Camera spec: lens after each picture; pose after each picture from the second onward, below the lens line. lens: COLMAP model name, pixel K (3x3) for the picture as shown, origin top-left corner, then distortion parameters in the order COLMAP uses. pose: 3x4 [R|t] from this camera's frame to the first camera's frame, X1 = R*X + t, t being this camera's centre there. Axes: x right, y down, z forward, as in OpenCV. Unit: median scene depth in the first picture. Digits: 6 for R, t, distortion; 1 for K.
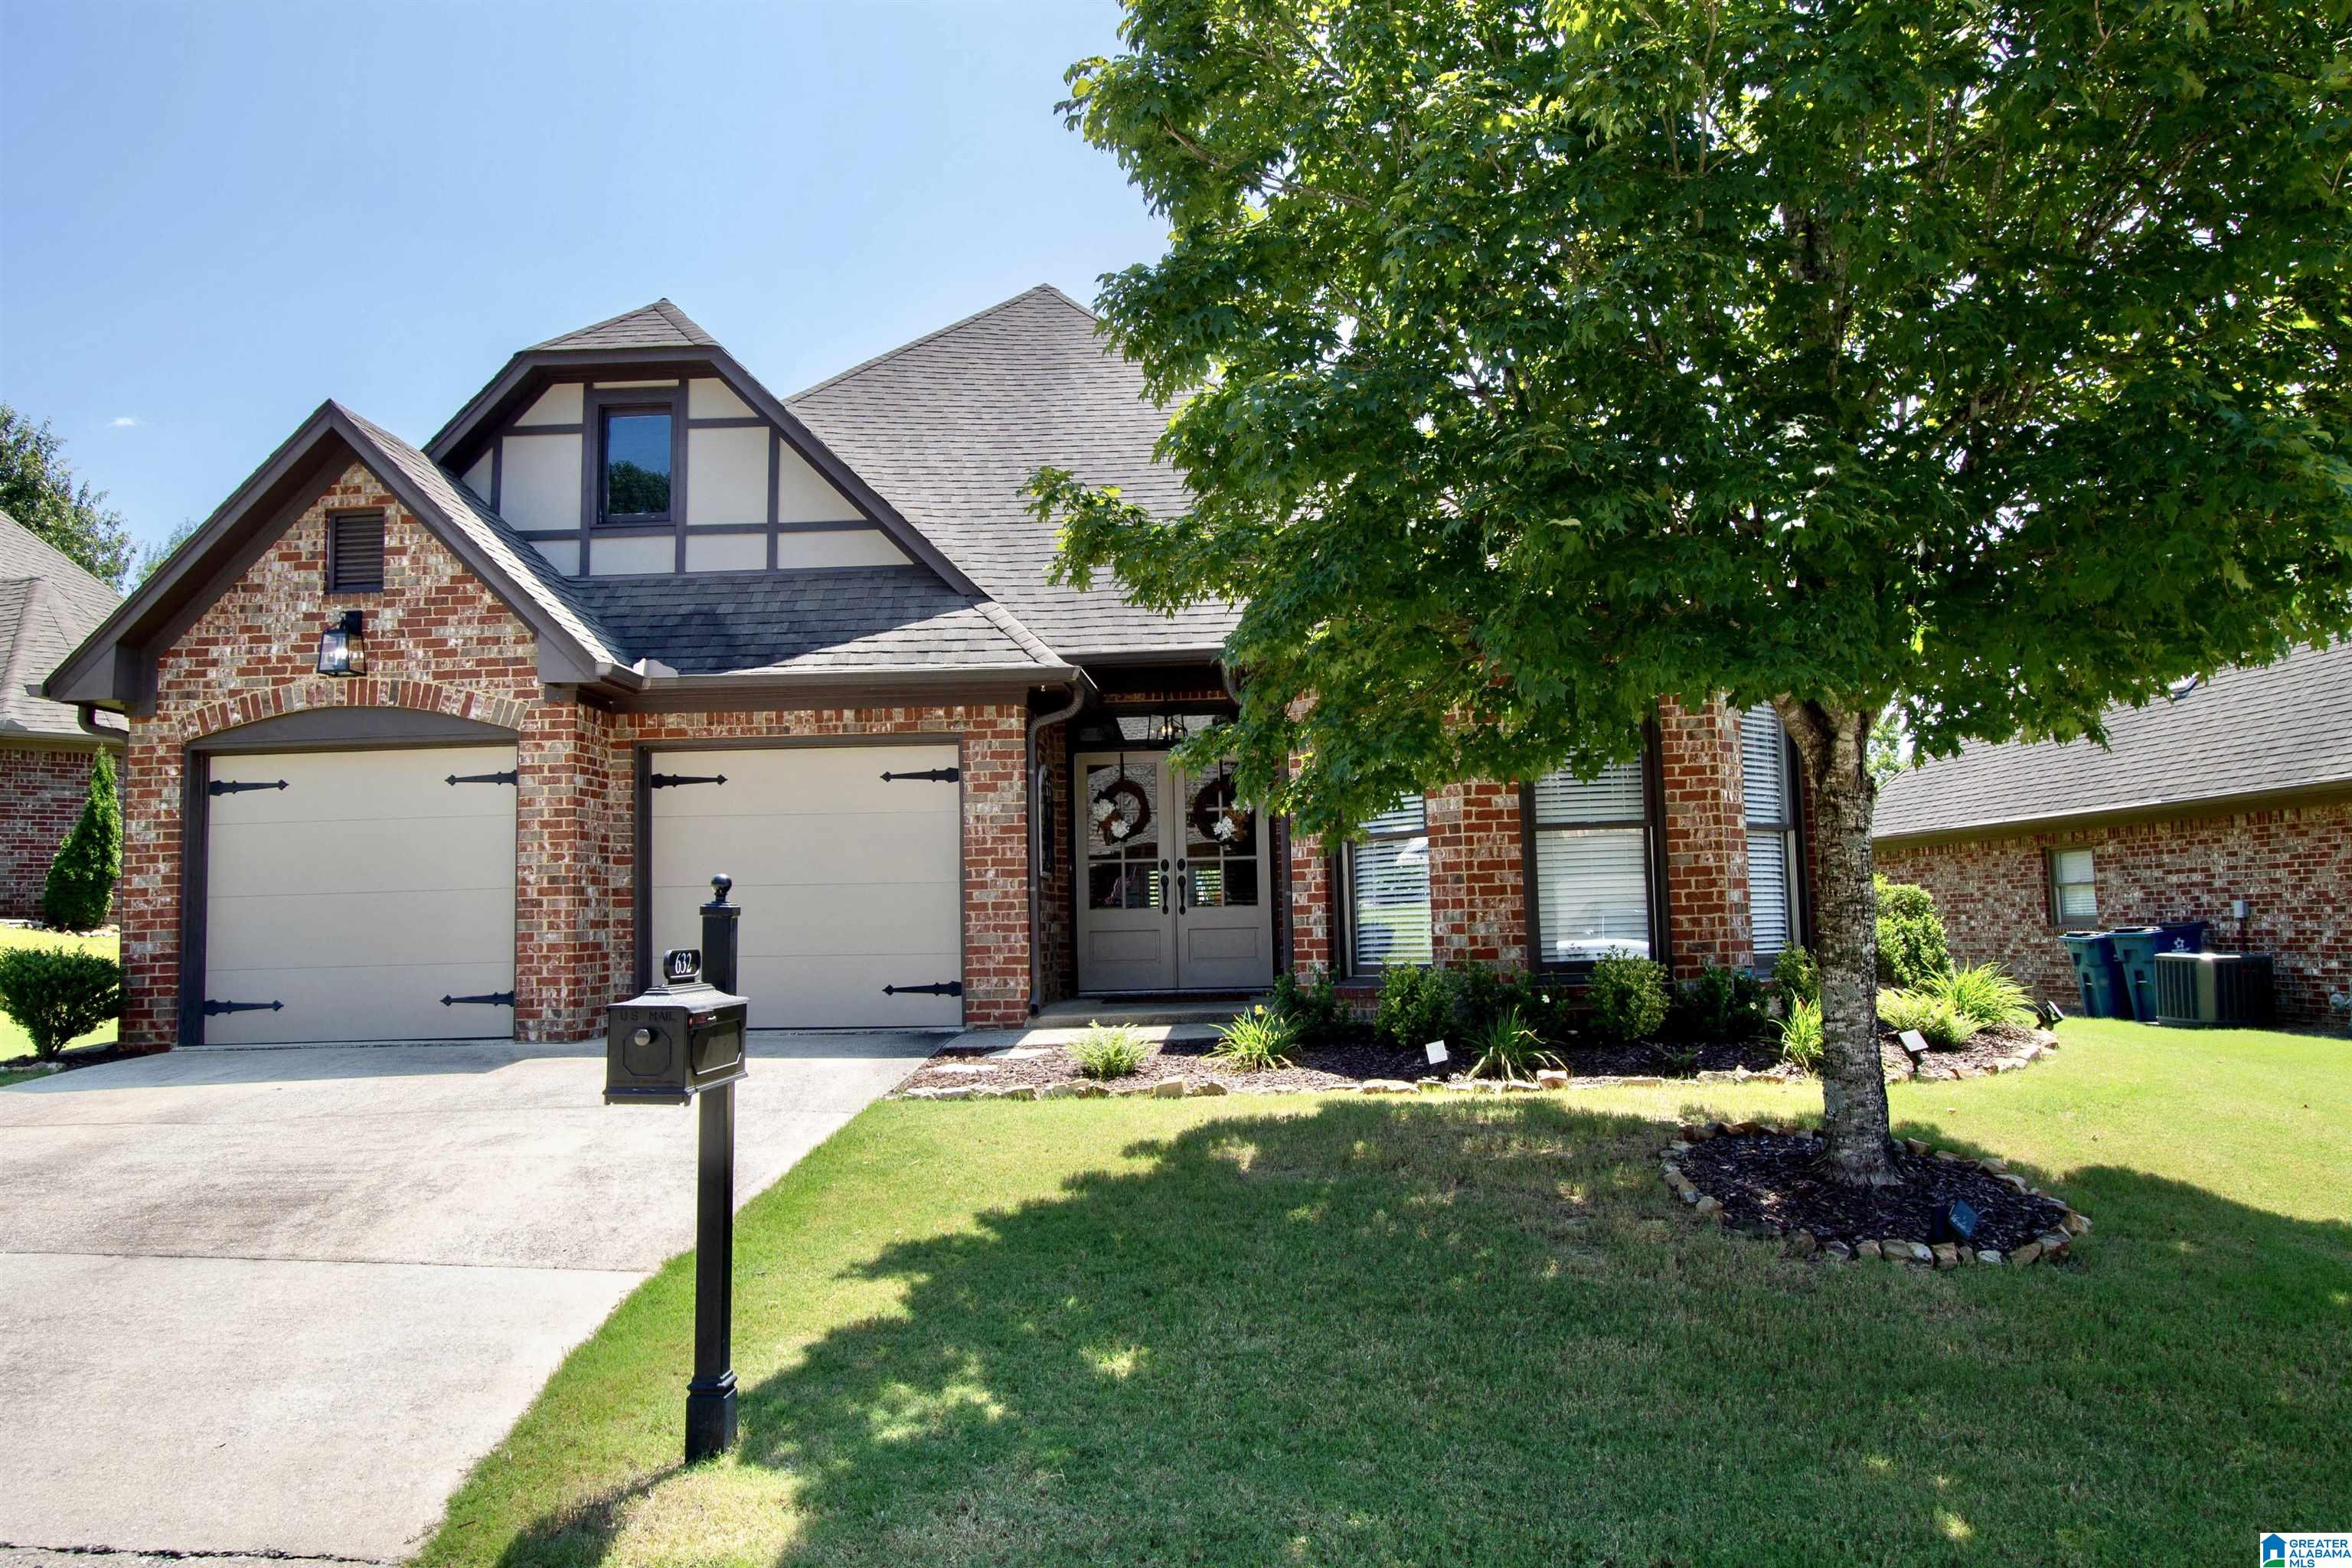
lens RADIAL K [[1571.6, 0, 1170.8], [0, 1571.6, 764.6], [0, 0, 1]] dist [-0.018357, 0.020239]
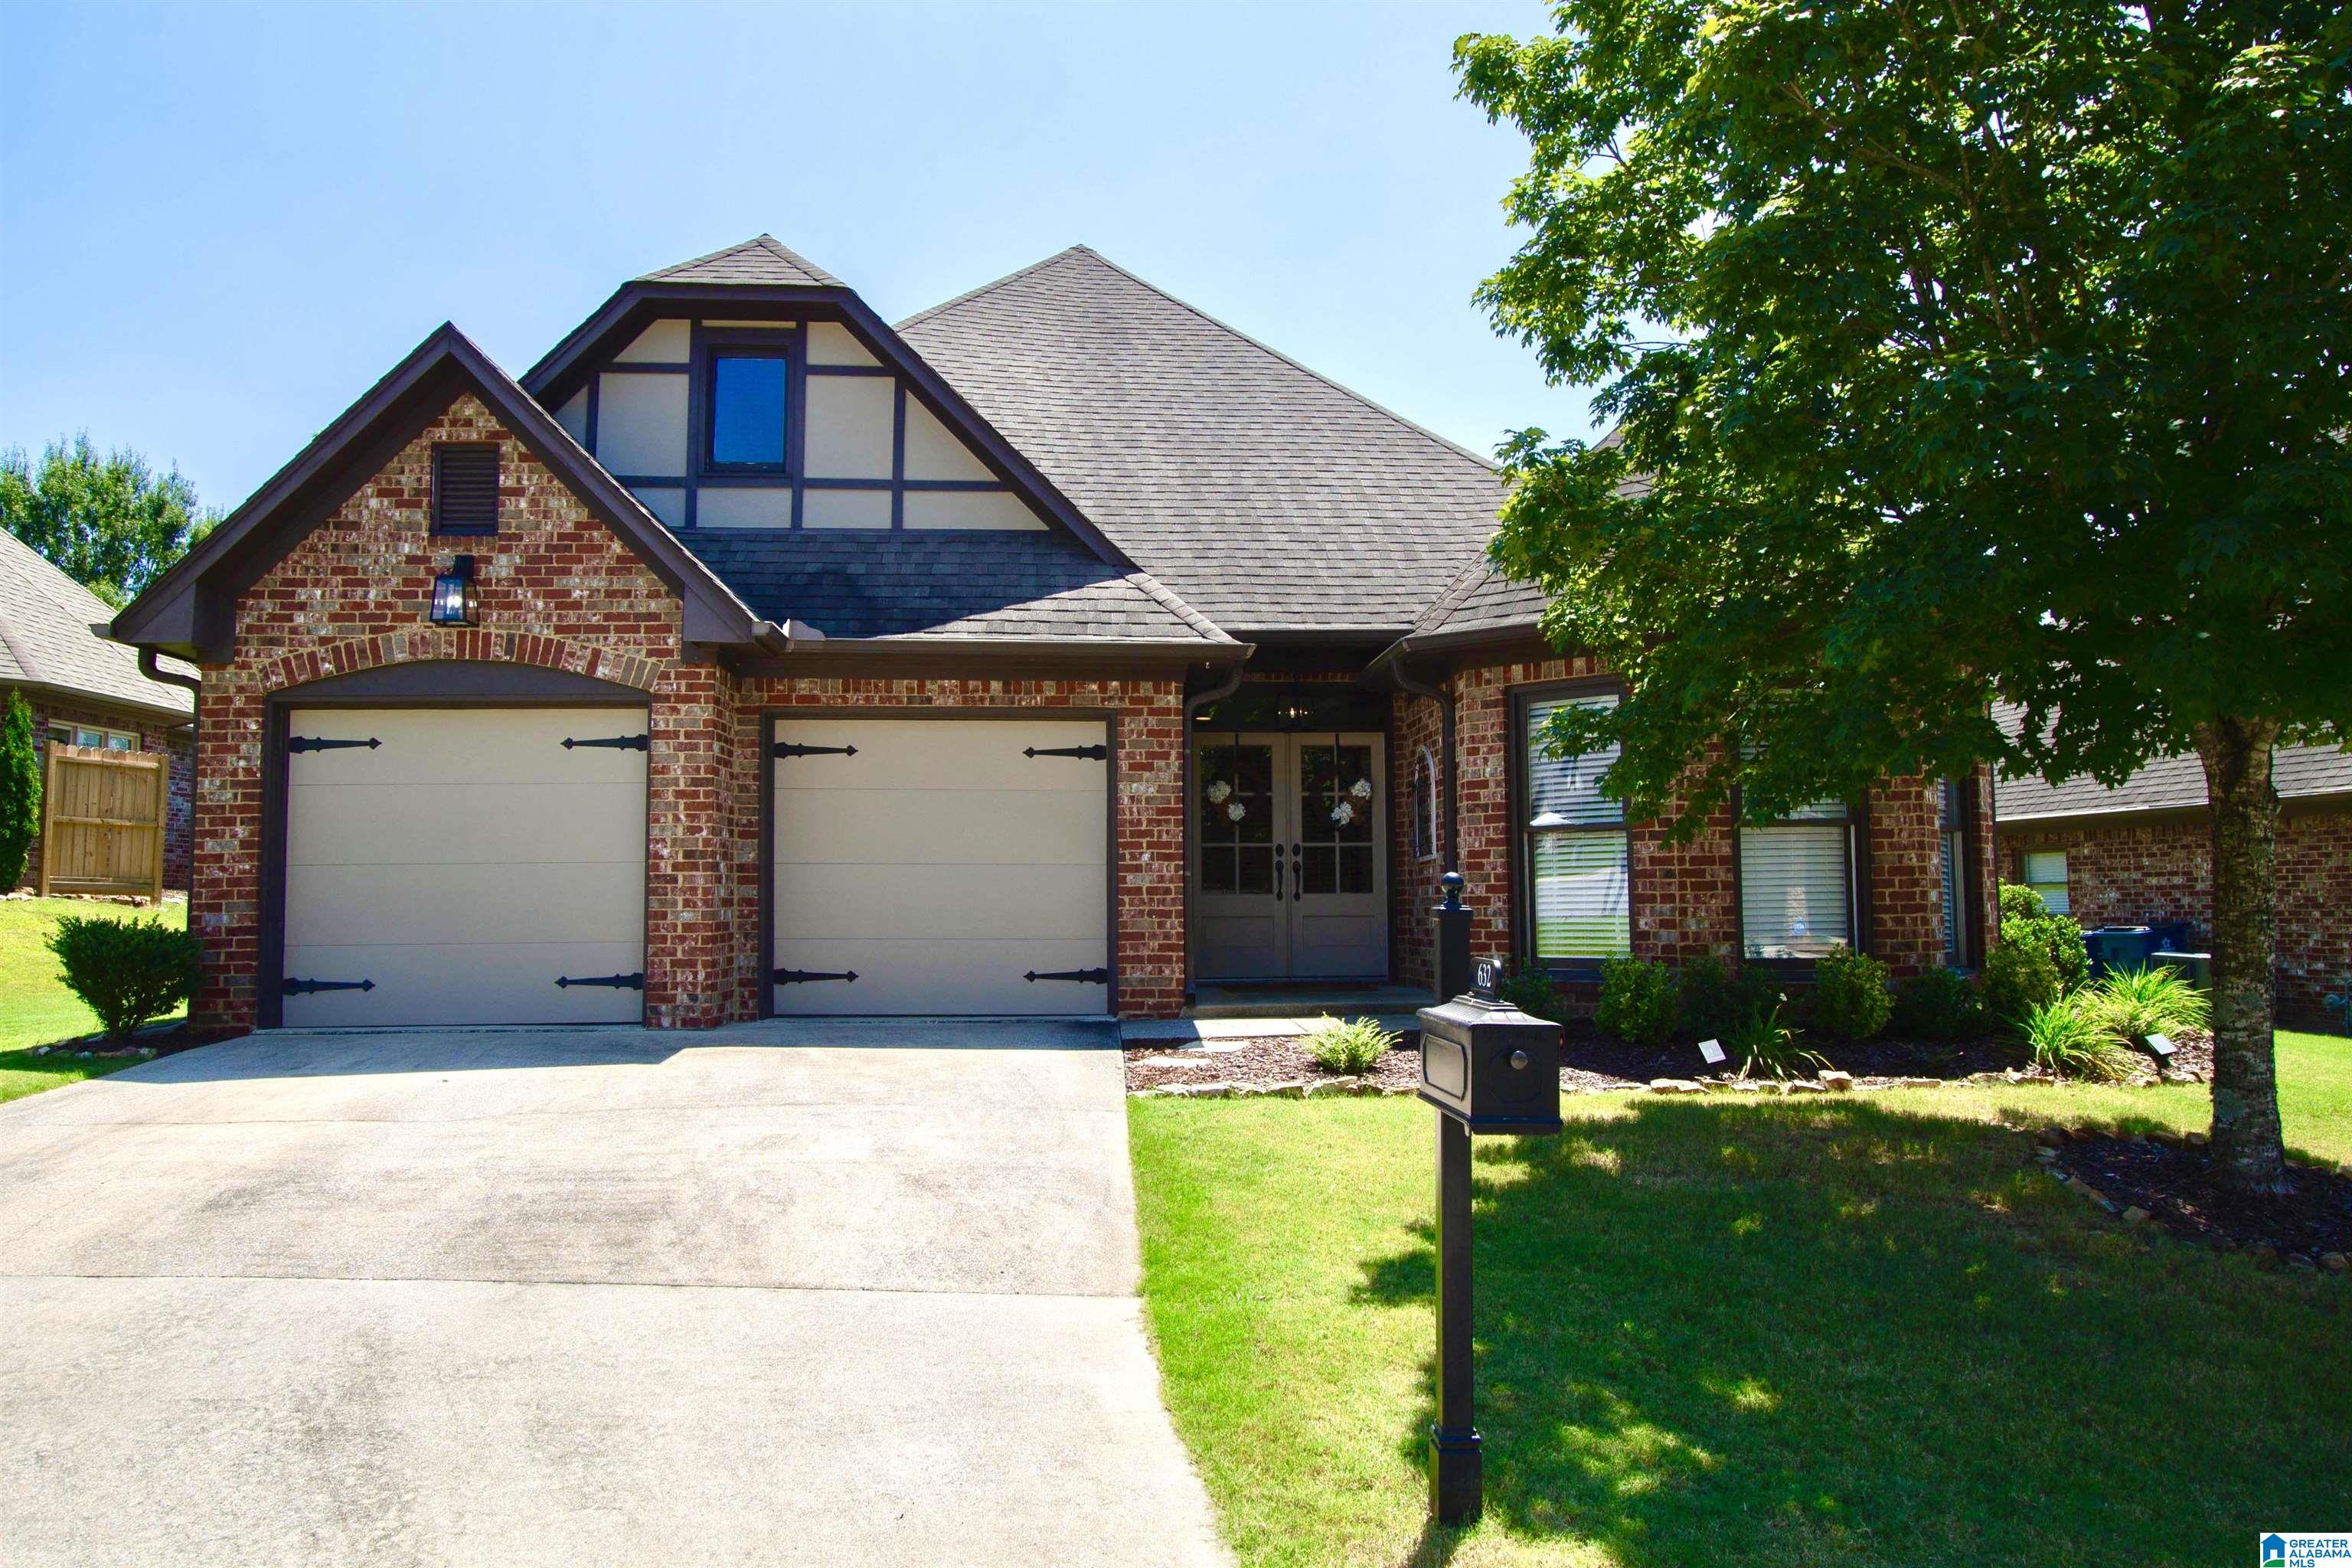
lens RADIAL K [[1571.6, 0, 1170.2], [0, 1571.6, 764.8], [0, 0, 1]] dist [-0.018357, 0.020239]
pose [[0.993955, 0.027004, 0.106412, -0.207819], [-0.028573, 0.999504, 0.013249, 0.000146], [-0.106001, -0.016209, 0.994234, 0.045938]]
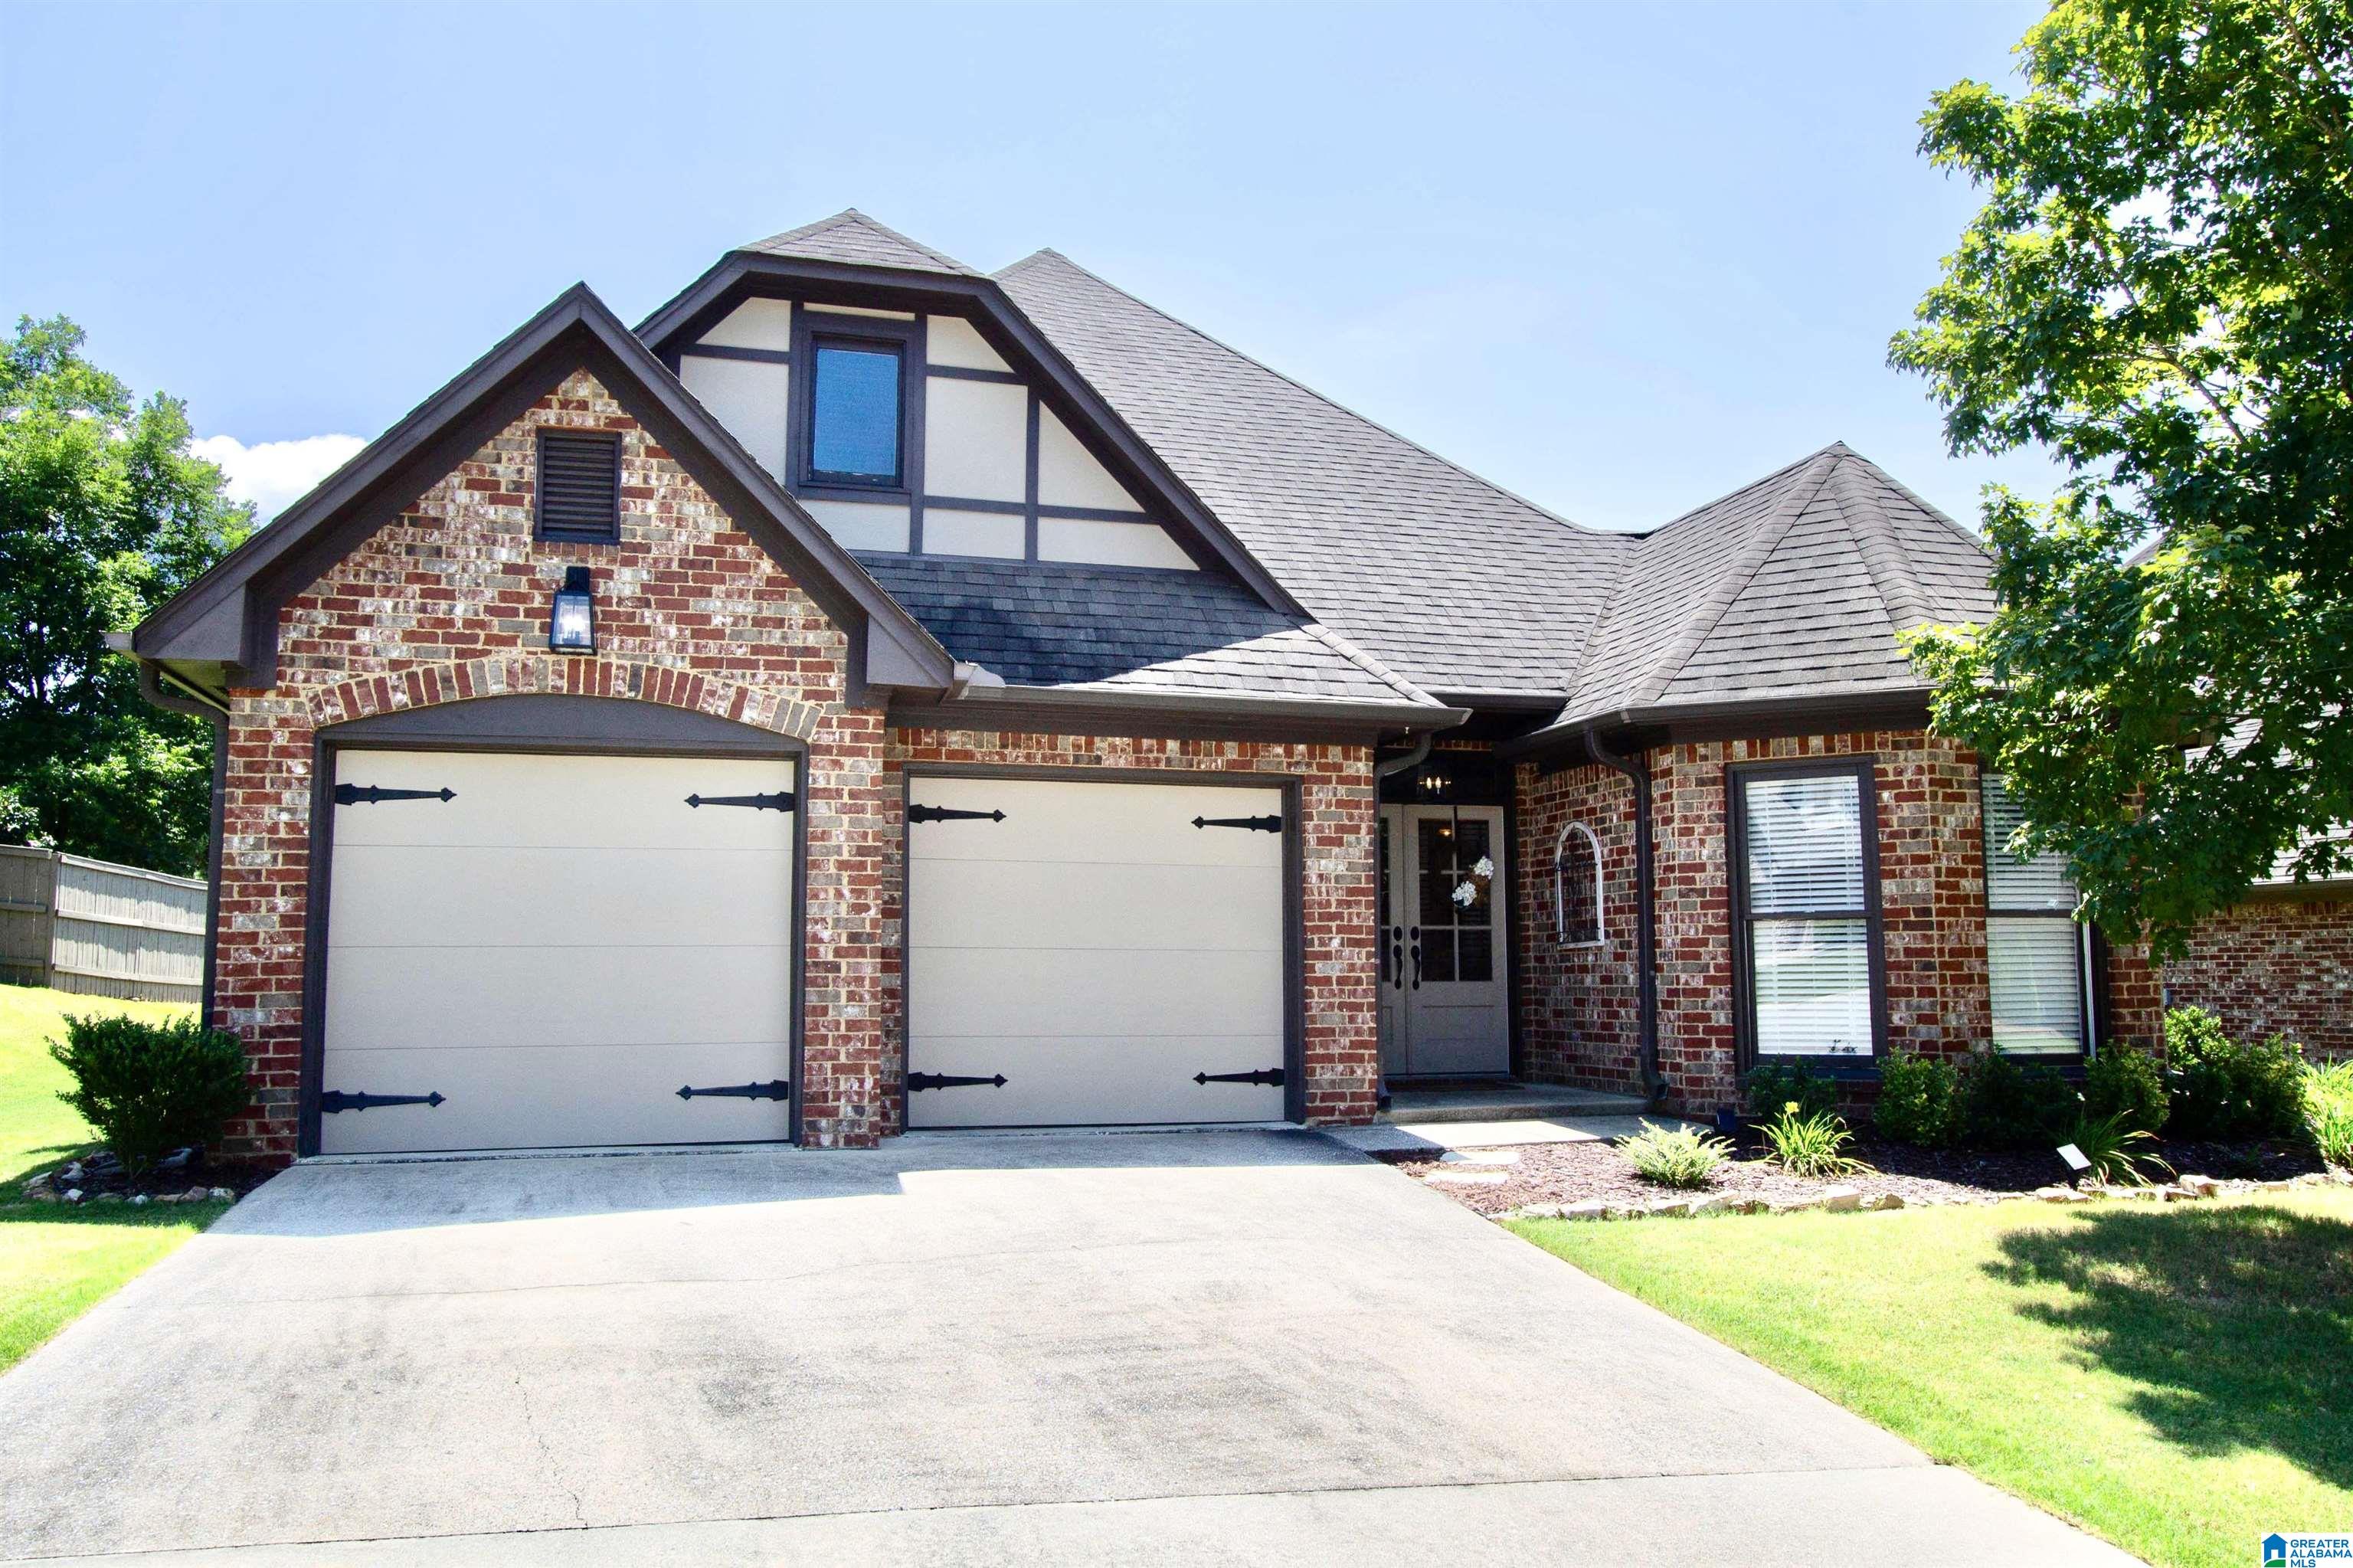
lens RADIAL K [[1714.7, 0, 1170.5], [0, 1714.7, 771.1], [0, 0, 1]] dist [-0.017173, 0.022215]
pose [[0.950849, 0.057061, 0.304351, -0.499510], [-0.051548, 0.998329, -0.026125, 0.005490], [-0.305333, 0.009152, 0.952202, 0.141820]]
